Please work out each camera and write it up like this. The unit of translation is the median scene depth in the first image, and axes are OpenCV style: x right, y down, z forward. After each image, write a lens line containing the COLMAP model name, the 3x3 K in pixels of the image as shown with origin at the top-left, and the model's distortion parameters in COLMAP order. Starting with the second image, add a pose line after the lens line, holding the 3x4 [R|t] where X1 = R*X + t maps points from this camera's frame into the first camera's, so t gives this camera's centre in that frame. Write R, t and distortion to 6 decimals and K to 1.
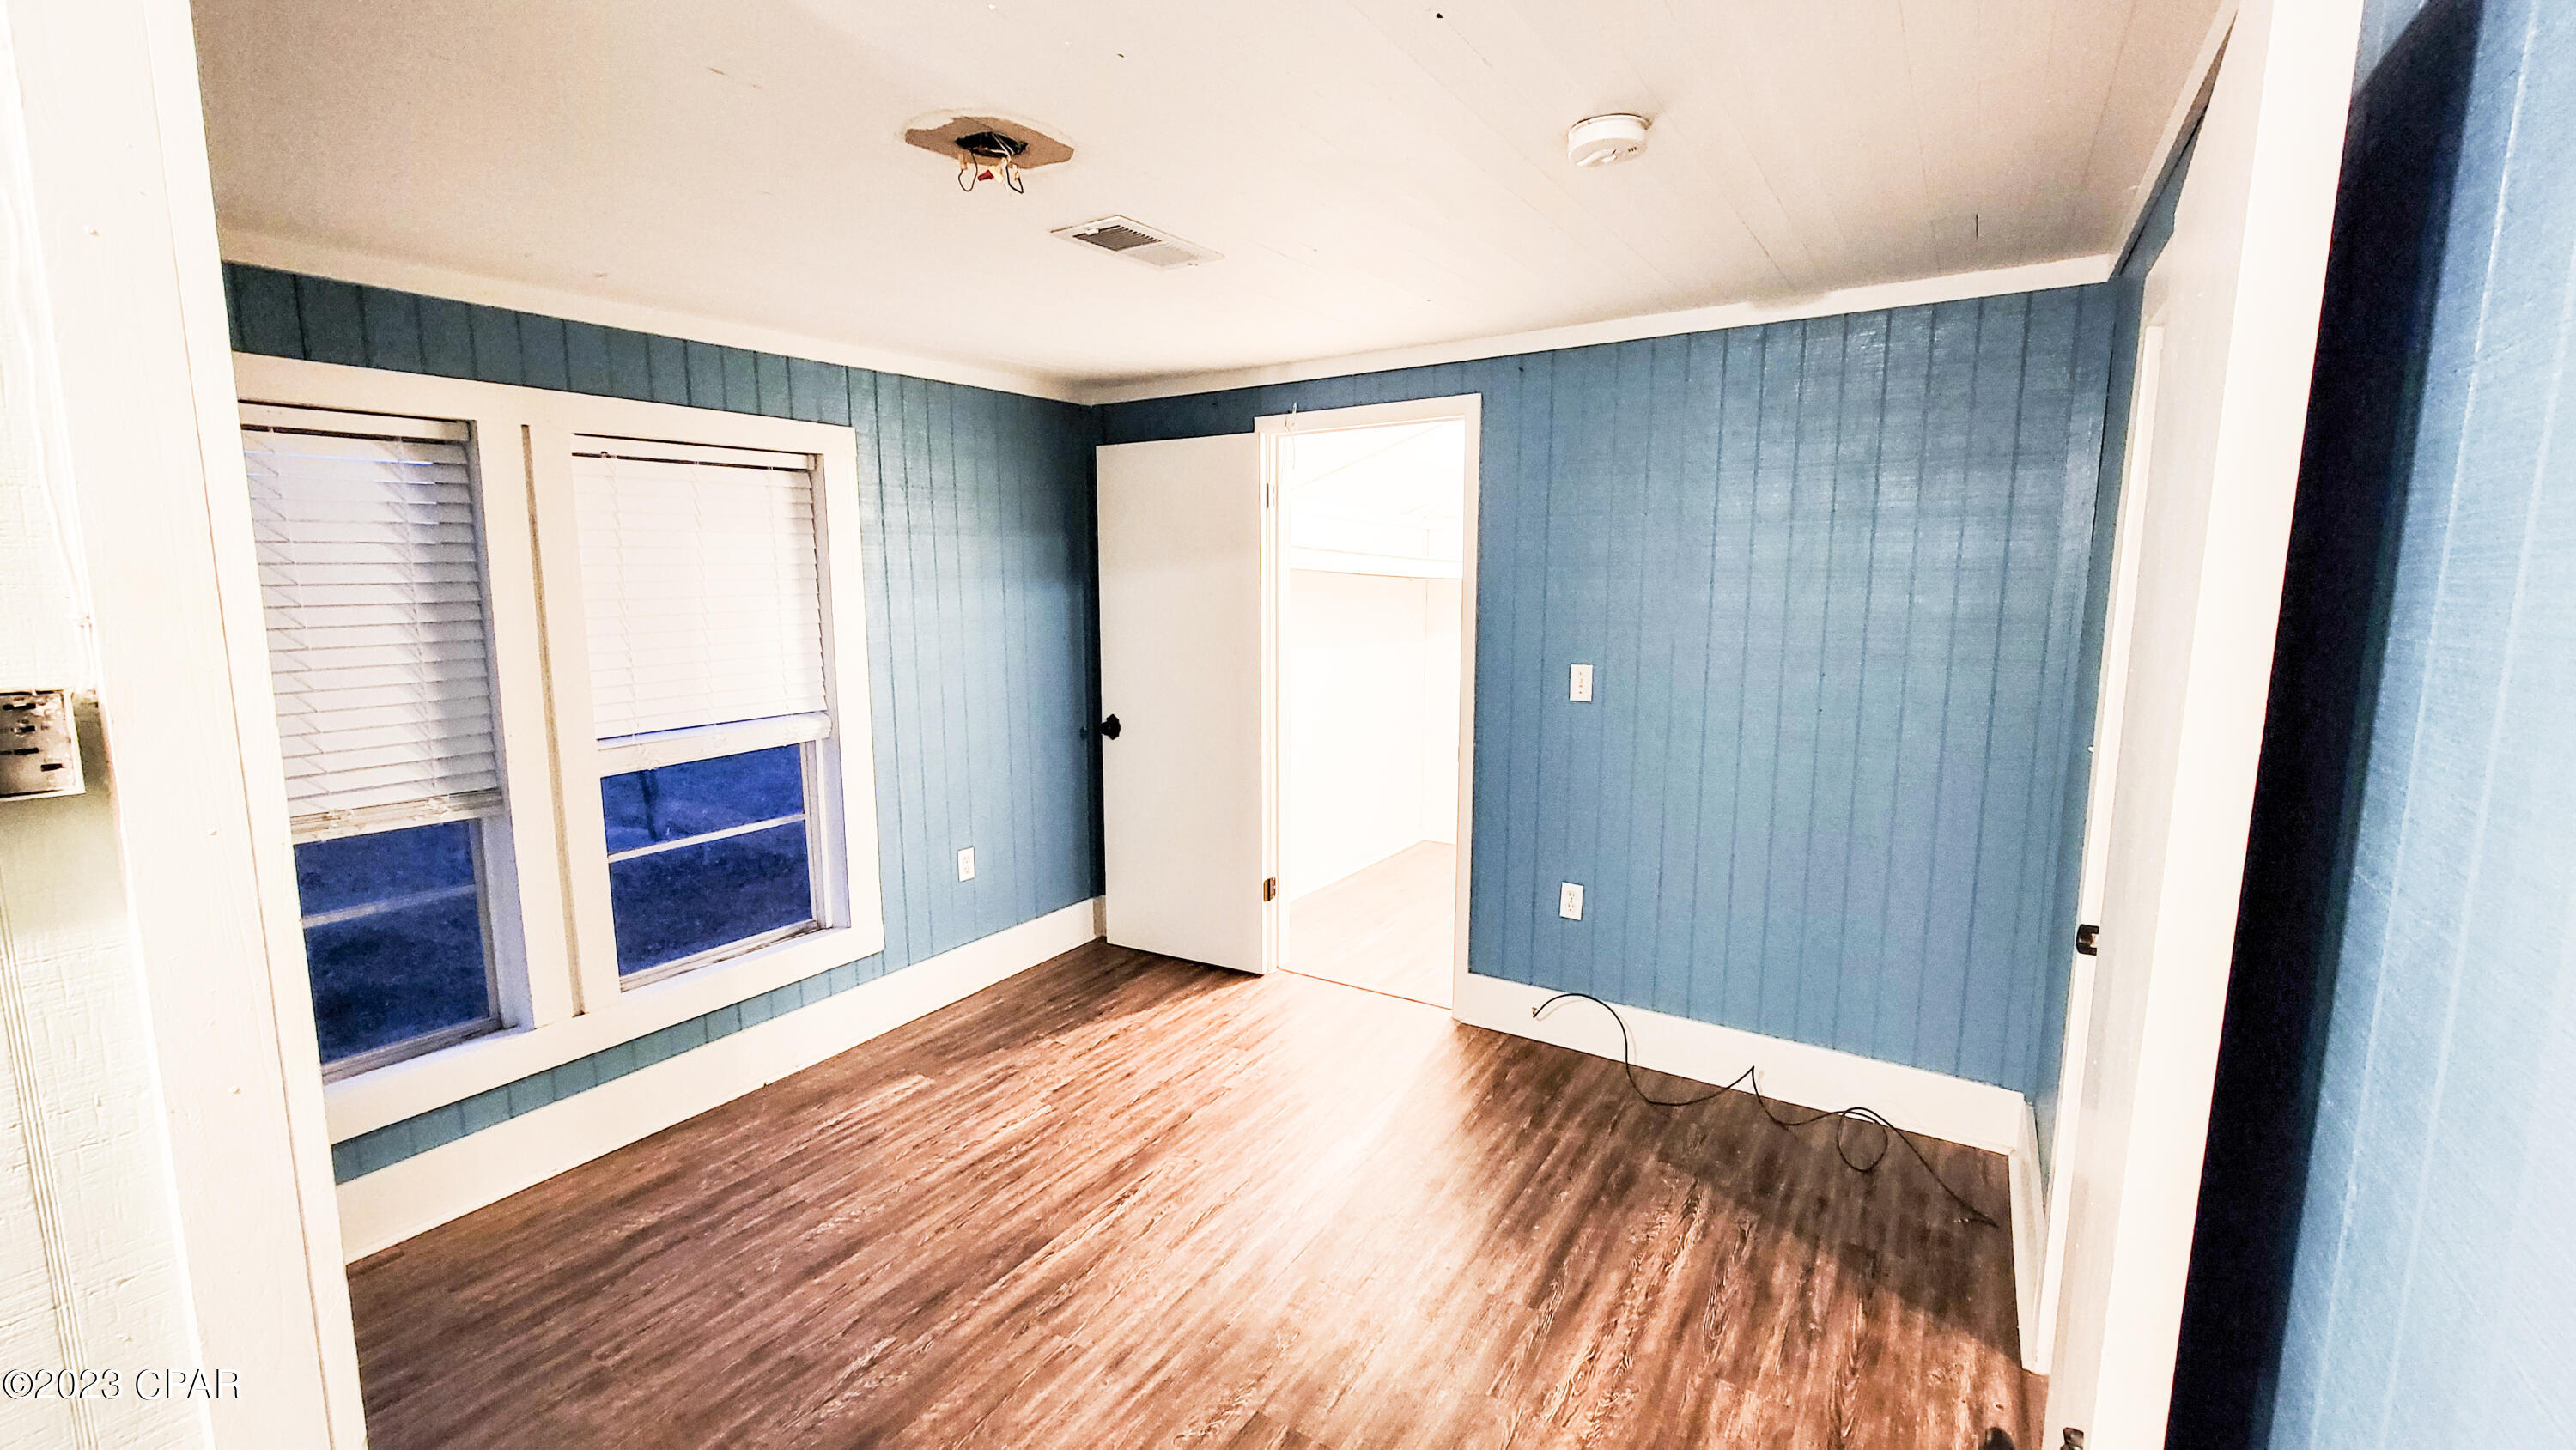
lens RADIAL K [[1048.2, 0, 1284.0], [0, 1048.2, 712.0], [0, 0, 1]] dist [-0.009185, 0.000210]
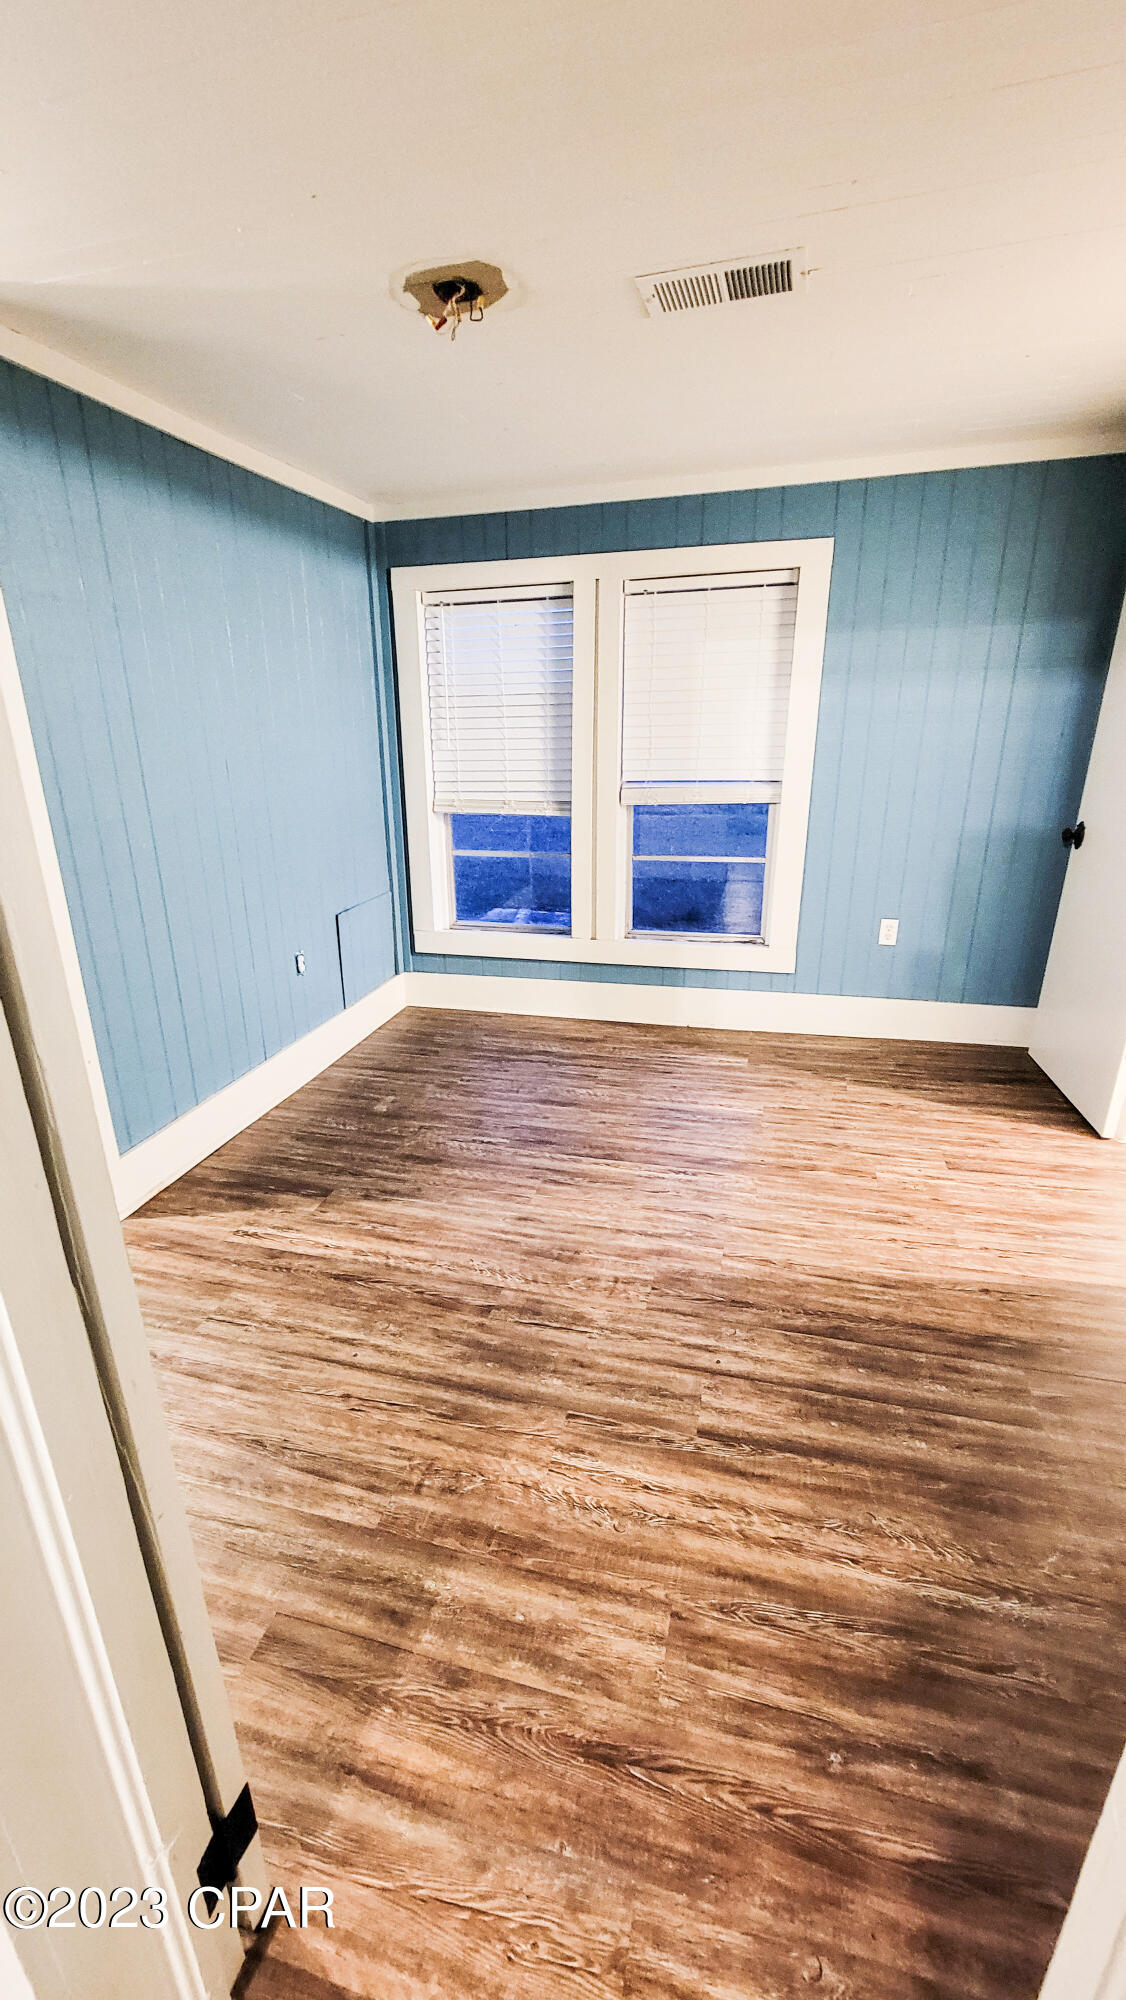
lens RADIAL K [[809.4, 0, 563.0], [0, 809.4, 1000.0], [0, 0, 1]] dist [-0.002128, 0.000024]
pose [[0.312740, 0.311975, -0.897143, 0.629639], [-0.112464, 0.950039, 0.291165, -0.007464], [0.943157, 0.009838, 0.332201, 0.537596]]
